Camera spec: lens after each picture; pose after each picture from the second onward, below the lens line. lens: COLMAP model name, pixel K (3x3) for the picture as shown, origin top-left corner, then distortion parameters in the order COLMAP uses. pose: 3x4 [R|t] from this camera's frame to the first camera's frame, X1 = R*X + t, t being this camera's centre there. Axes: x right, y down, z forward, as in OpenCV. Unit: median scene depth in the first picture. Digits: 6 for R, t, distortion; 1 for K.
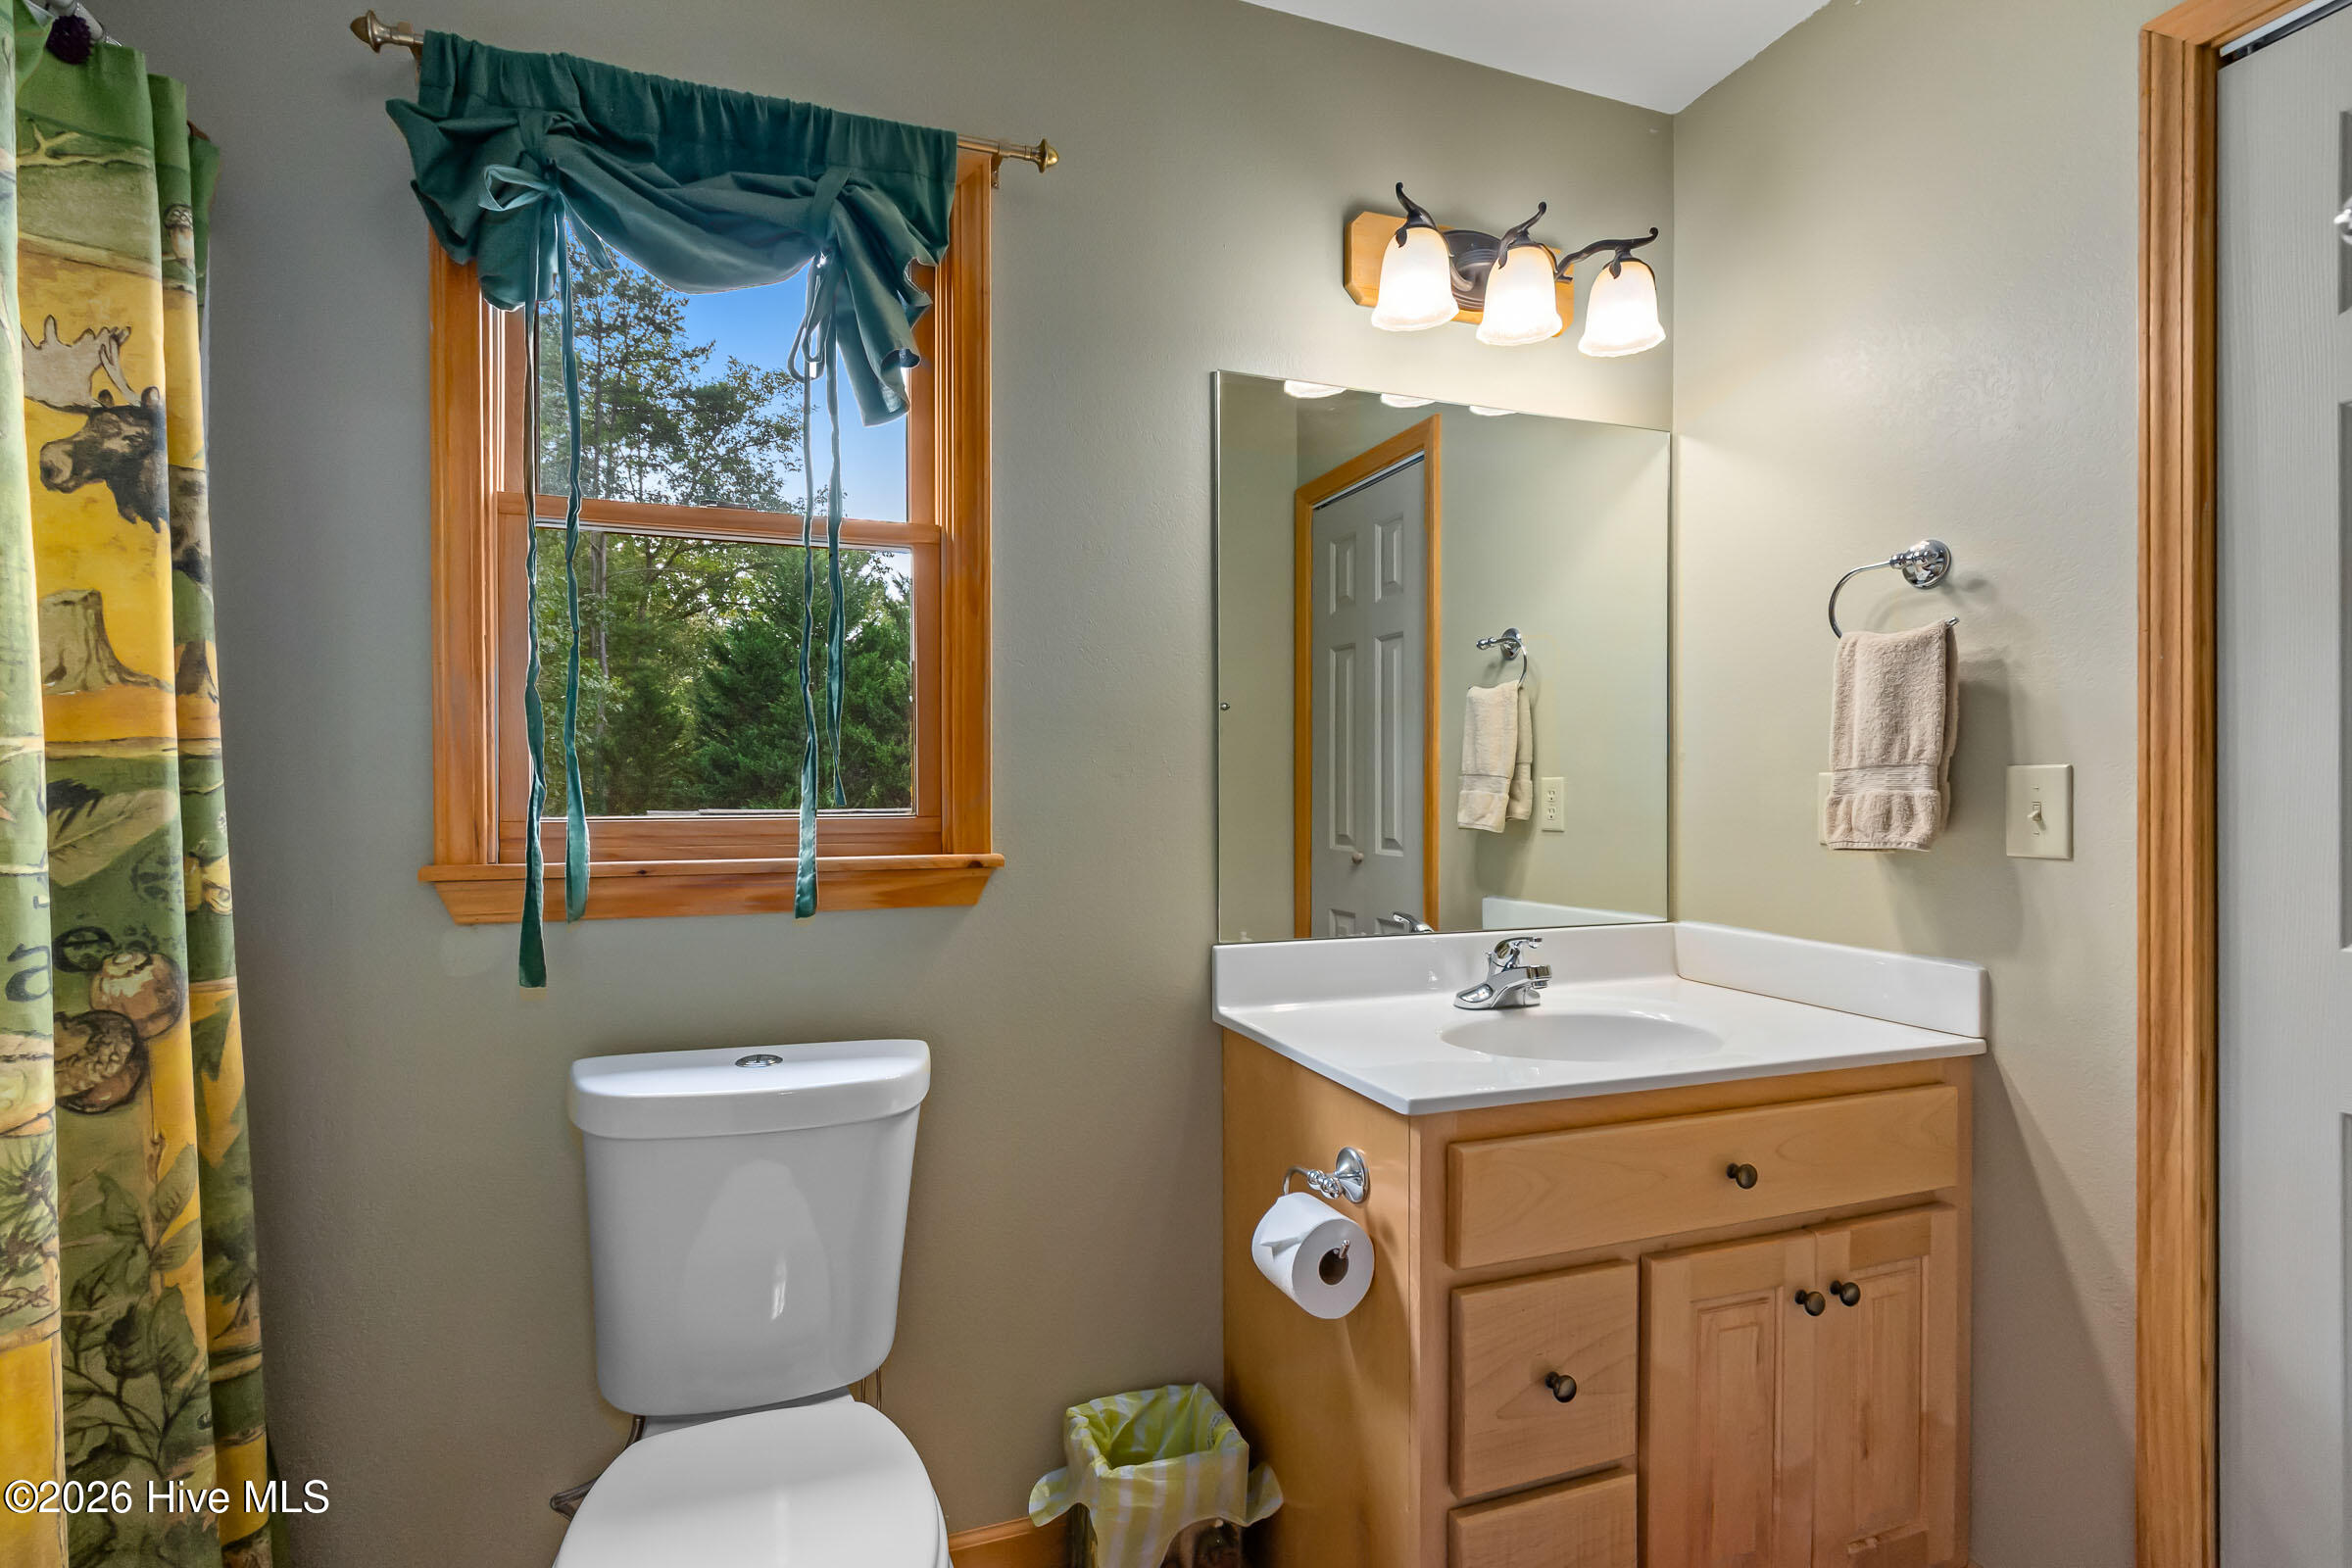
lens RADIAL K [[1101.1, 0, 1171.4], [0, 1101.1, 793.1], [0, 0, 1]] dist [0.007640, 0.000550]
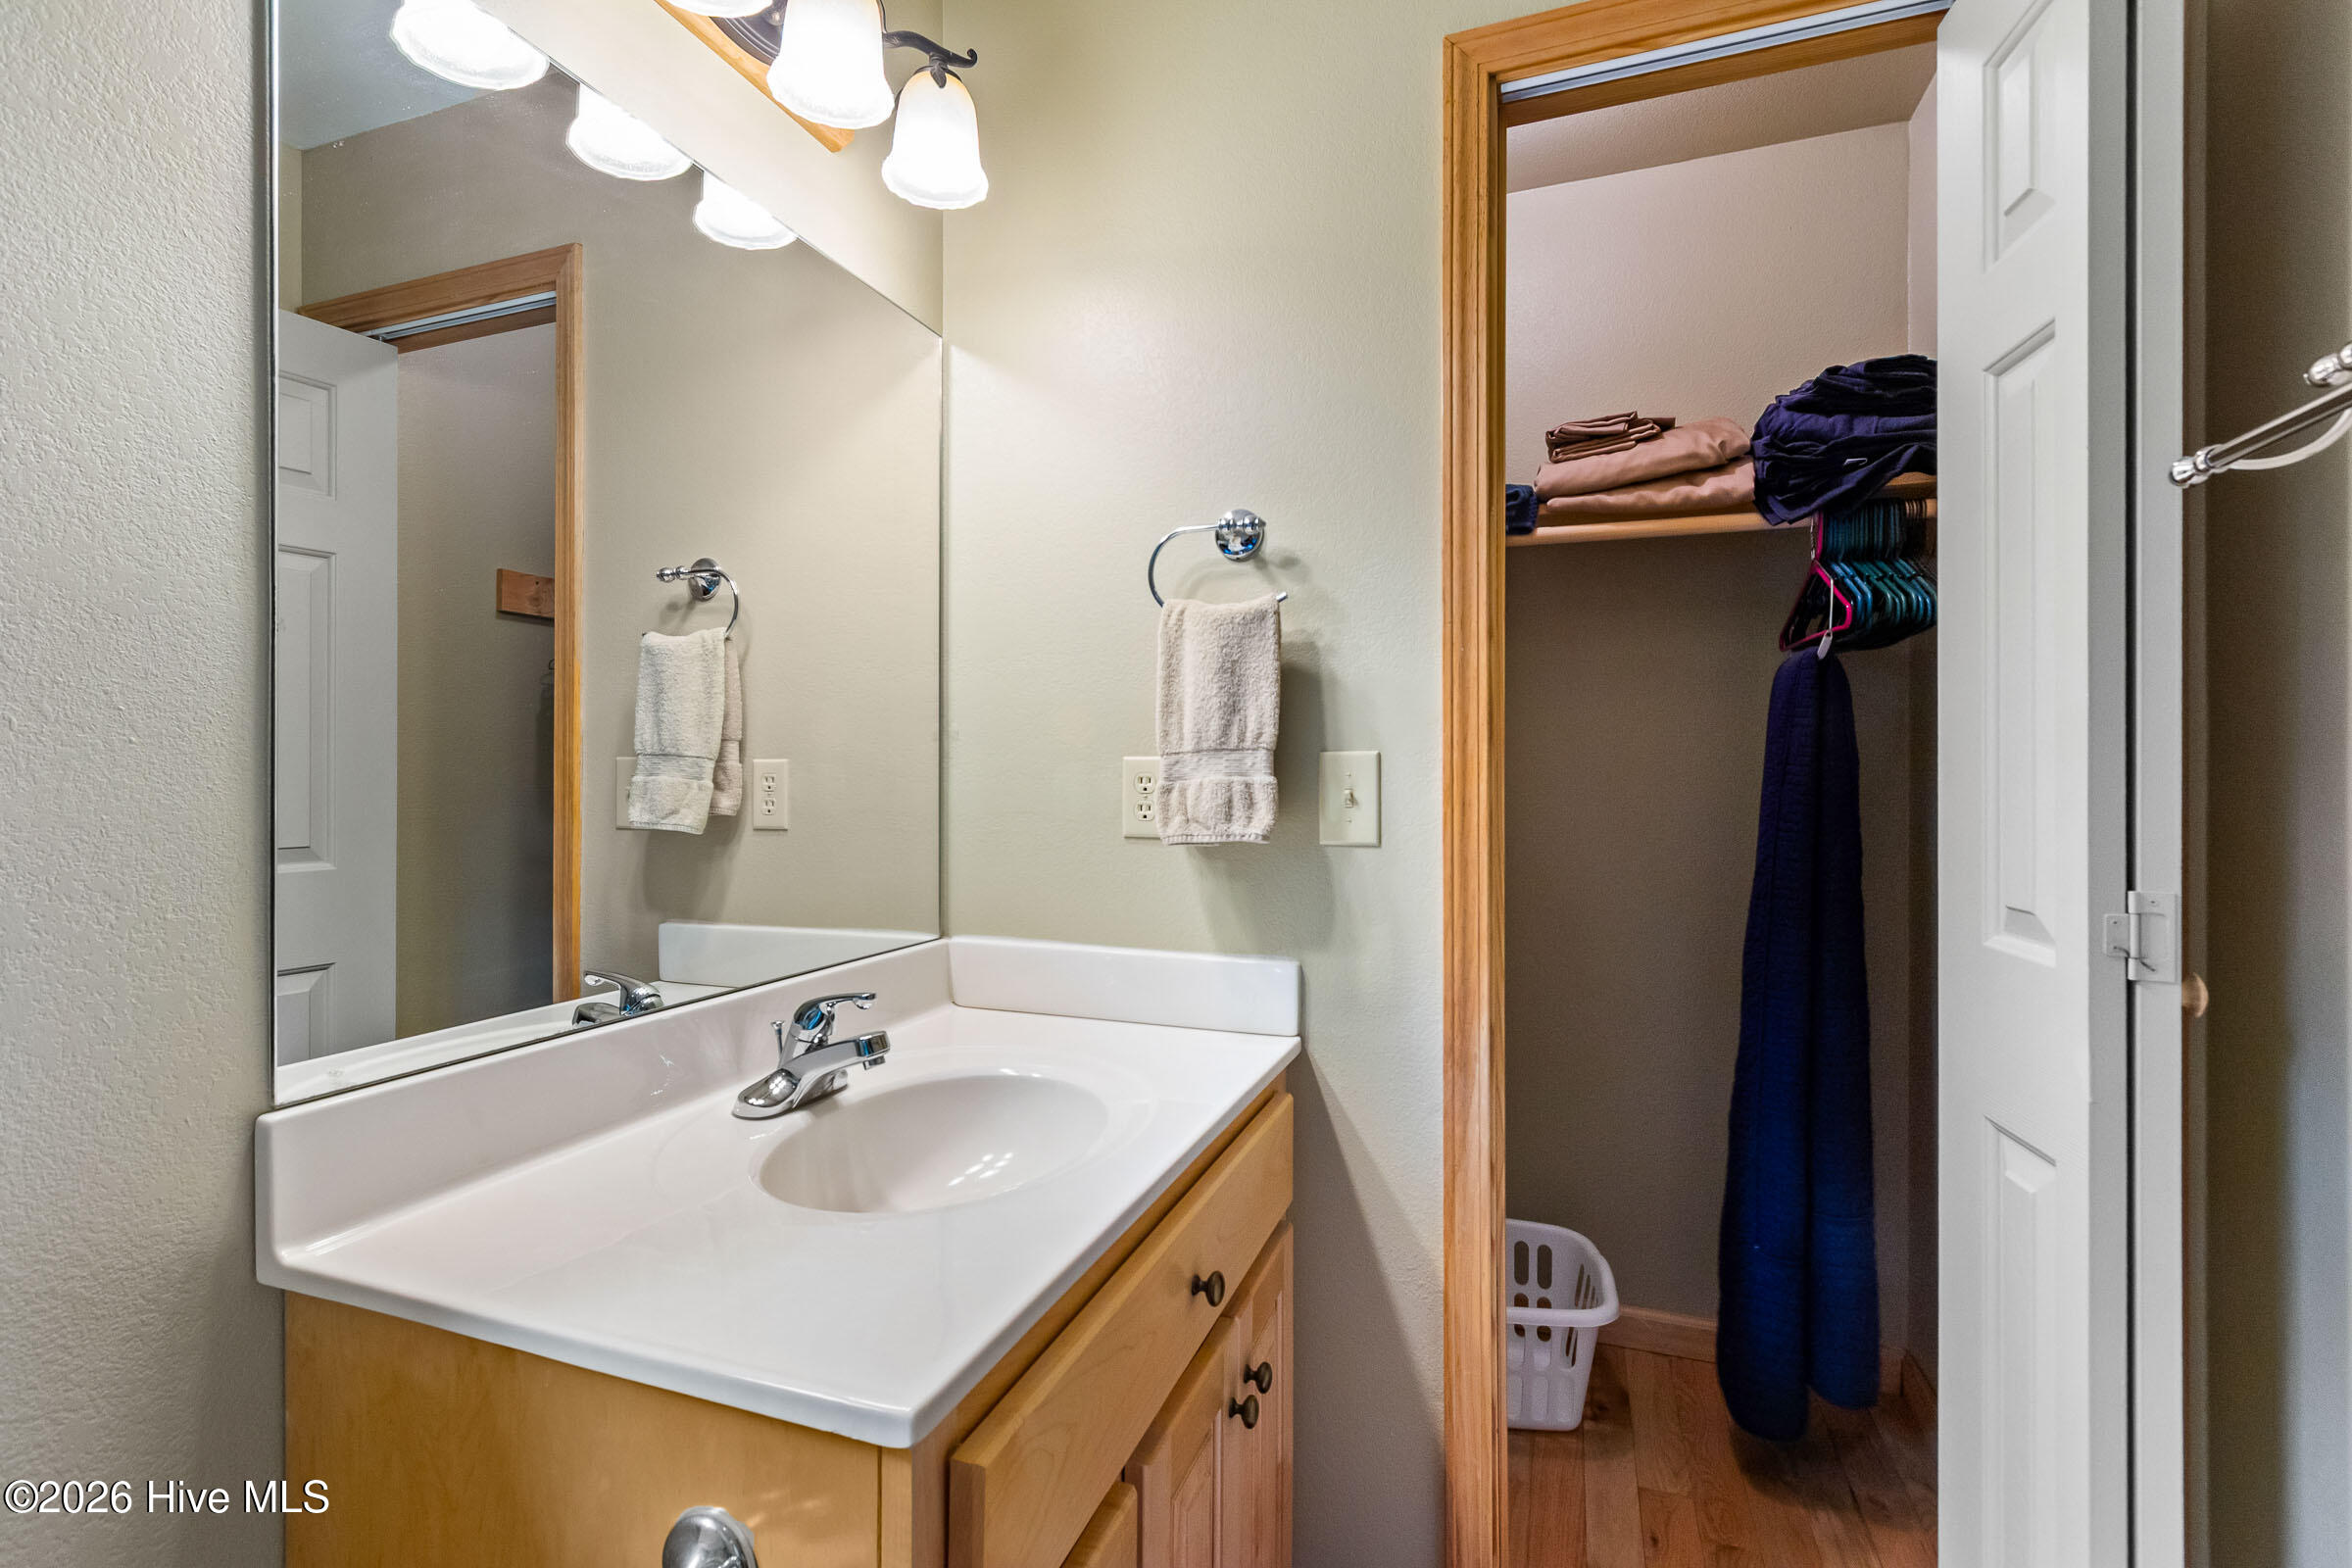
lens RADIAL K [[1101.1, 0, 1158.8], [0, 1101.1, 773.4], [0, 0, 1]] dist [0.007640, 0.000550]
pose [[0.673598, 0.002274, 0.739094, -0.050503], [0.001442, 0.999989, -0.004391, -0.001345], [-0.739097, 0.004024, 0.673588, 0.415377]]
